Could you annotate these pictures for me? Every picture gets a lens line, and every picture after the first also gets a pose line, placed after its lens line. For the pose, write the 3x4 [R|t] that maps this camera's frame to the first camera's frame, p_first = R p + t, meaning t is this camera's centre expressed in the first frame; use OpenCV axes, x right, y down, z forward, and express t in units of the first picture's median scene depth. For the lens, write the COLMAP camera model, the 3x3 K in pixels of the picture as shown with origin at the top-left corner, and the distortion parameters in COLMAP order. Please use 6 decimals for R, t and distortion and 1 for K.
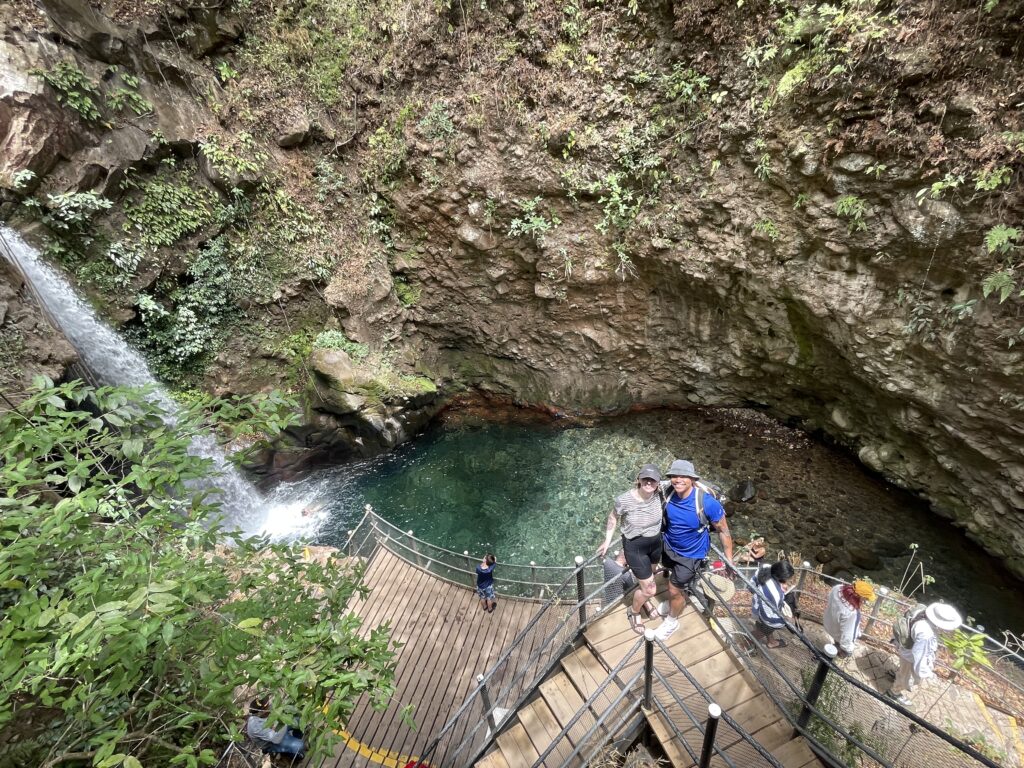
lens RADIAL K [[508.8, 0, 509.7], [0, 508.8, 384.8], [0, 0, 1]] dist [-0.001495, -0.000827]
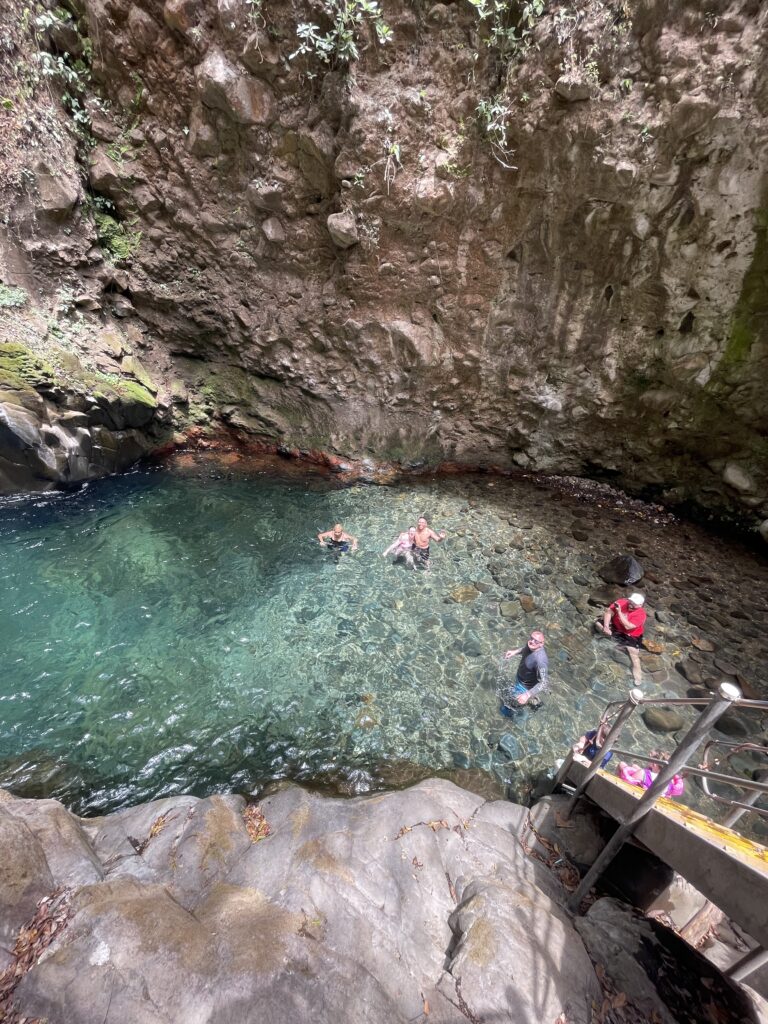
lens RADIAL K [[408.8, 0, 382.6], [0, 408.8, 512.7], [0, 0, 1]] dist [0.001027, -0.000110]
pose [[0.969779, 0.092461, 0.225787, 0.031946], [-0.082289, 0.995140, -0.054074, 0.162086], [-0.229690, 0.033860, 0.972675, 0.477232]]
